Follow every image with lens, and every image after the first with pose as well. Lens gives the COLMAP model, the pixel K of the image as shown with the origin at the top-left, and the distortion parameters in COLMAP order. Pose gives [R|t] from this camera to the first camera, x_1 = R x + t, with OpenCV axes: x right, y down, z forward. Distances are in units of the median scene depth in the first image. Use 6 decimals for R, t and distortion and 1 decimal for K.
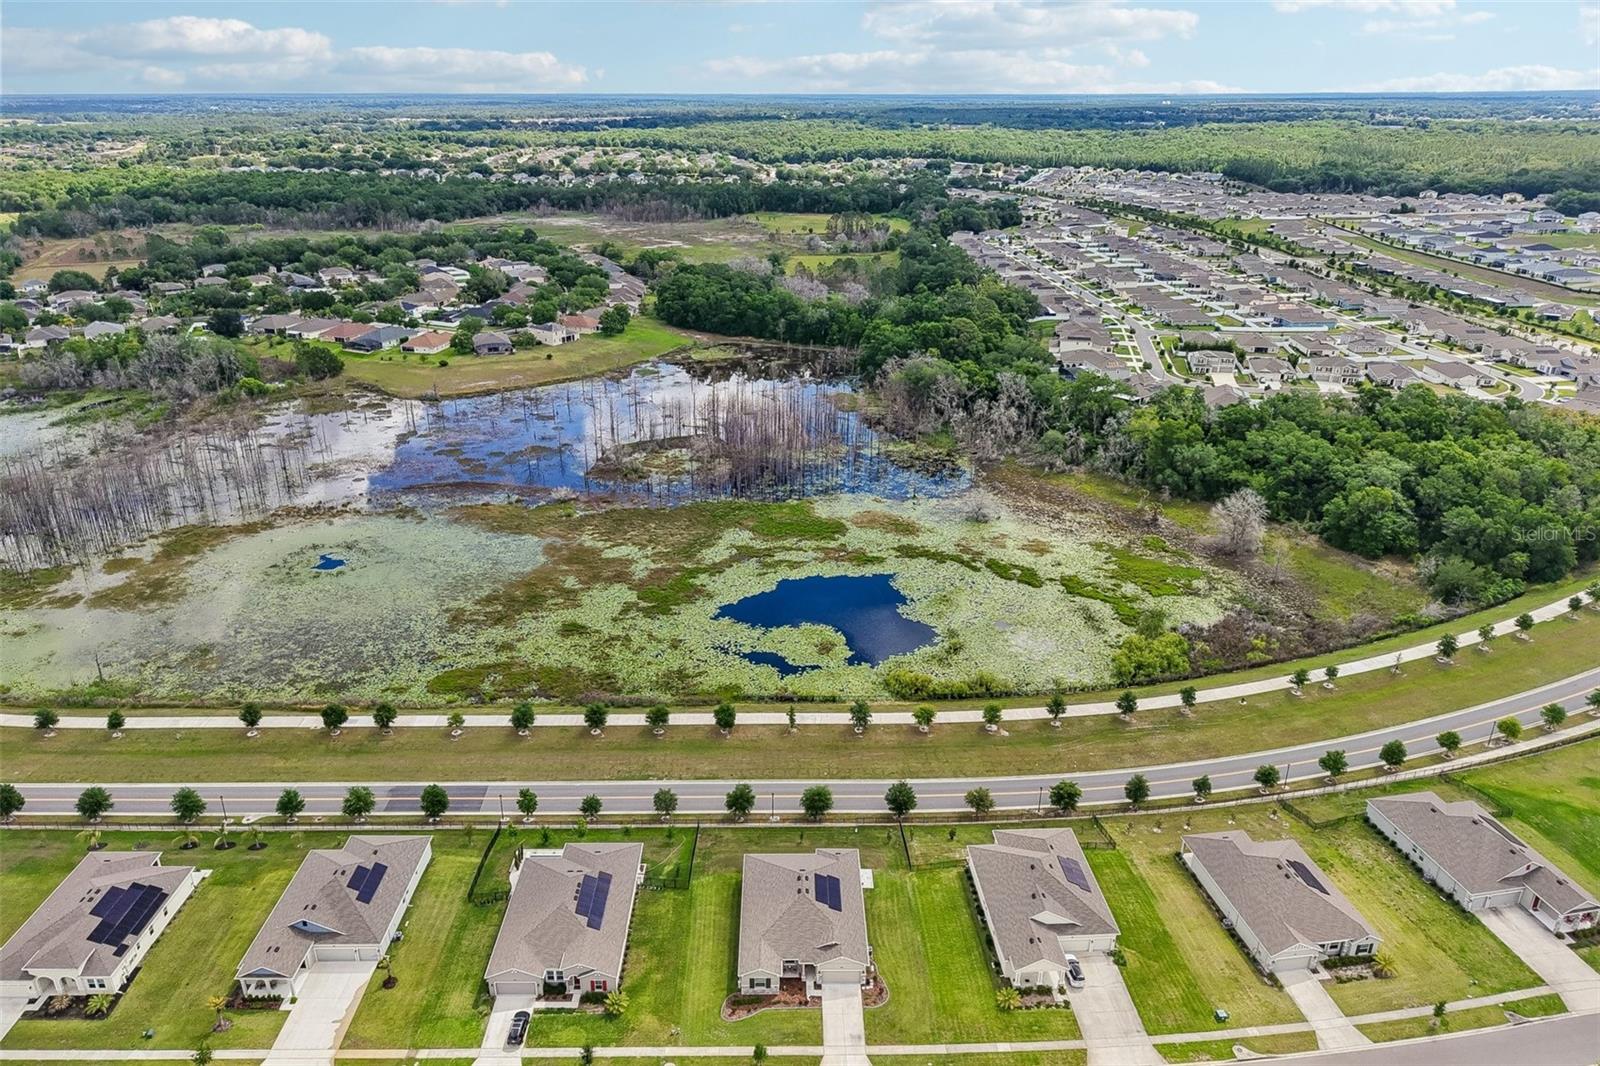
lens RADIAL K [[1073.4, 0, 786.8], [0, 1073.4, 473.6], [0, 0, 1]] dist [0.112679, -0.259955]
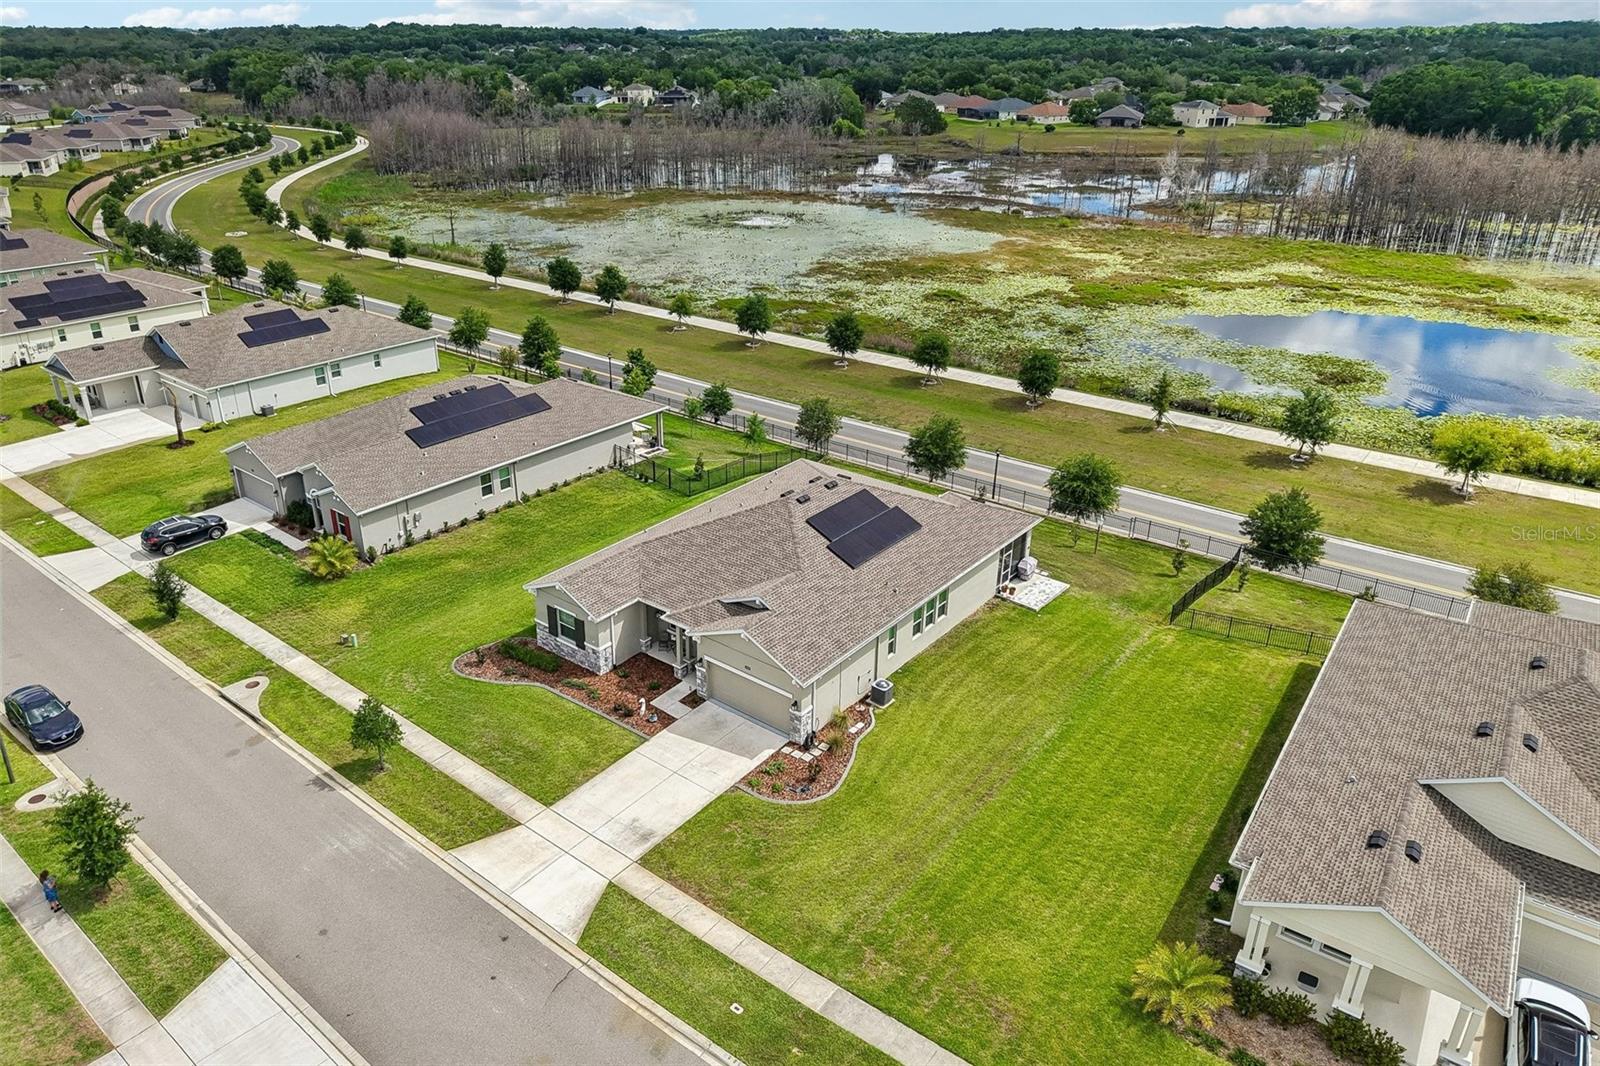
lens RADIAL K [[1063.2, 0, 770.2], [0, 1063.2, 505.4], [0, 0, 1]] dist [0.061176, -0.069065]
pose [[0.774672, 0.256530, -0.577992, 0.144499], [-0.209418, 0.966517, 0.148289, 0.209481], [0.596680, 0.006167, 0.802456, 0.434953]]
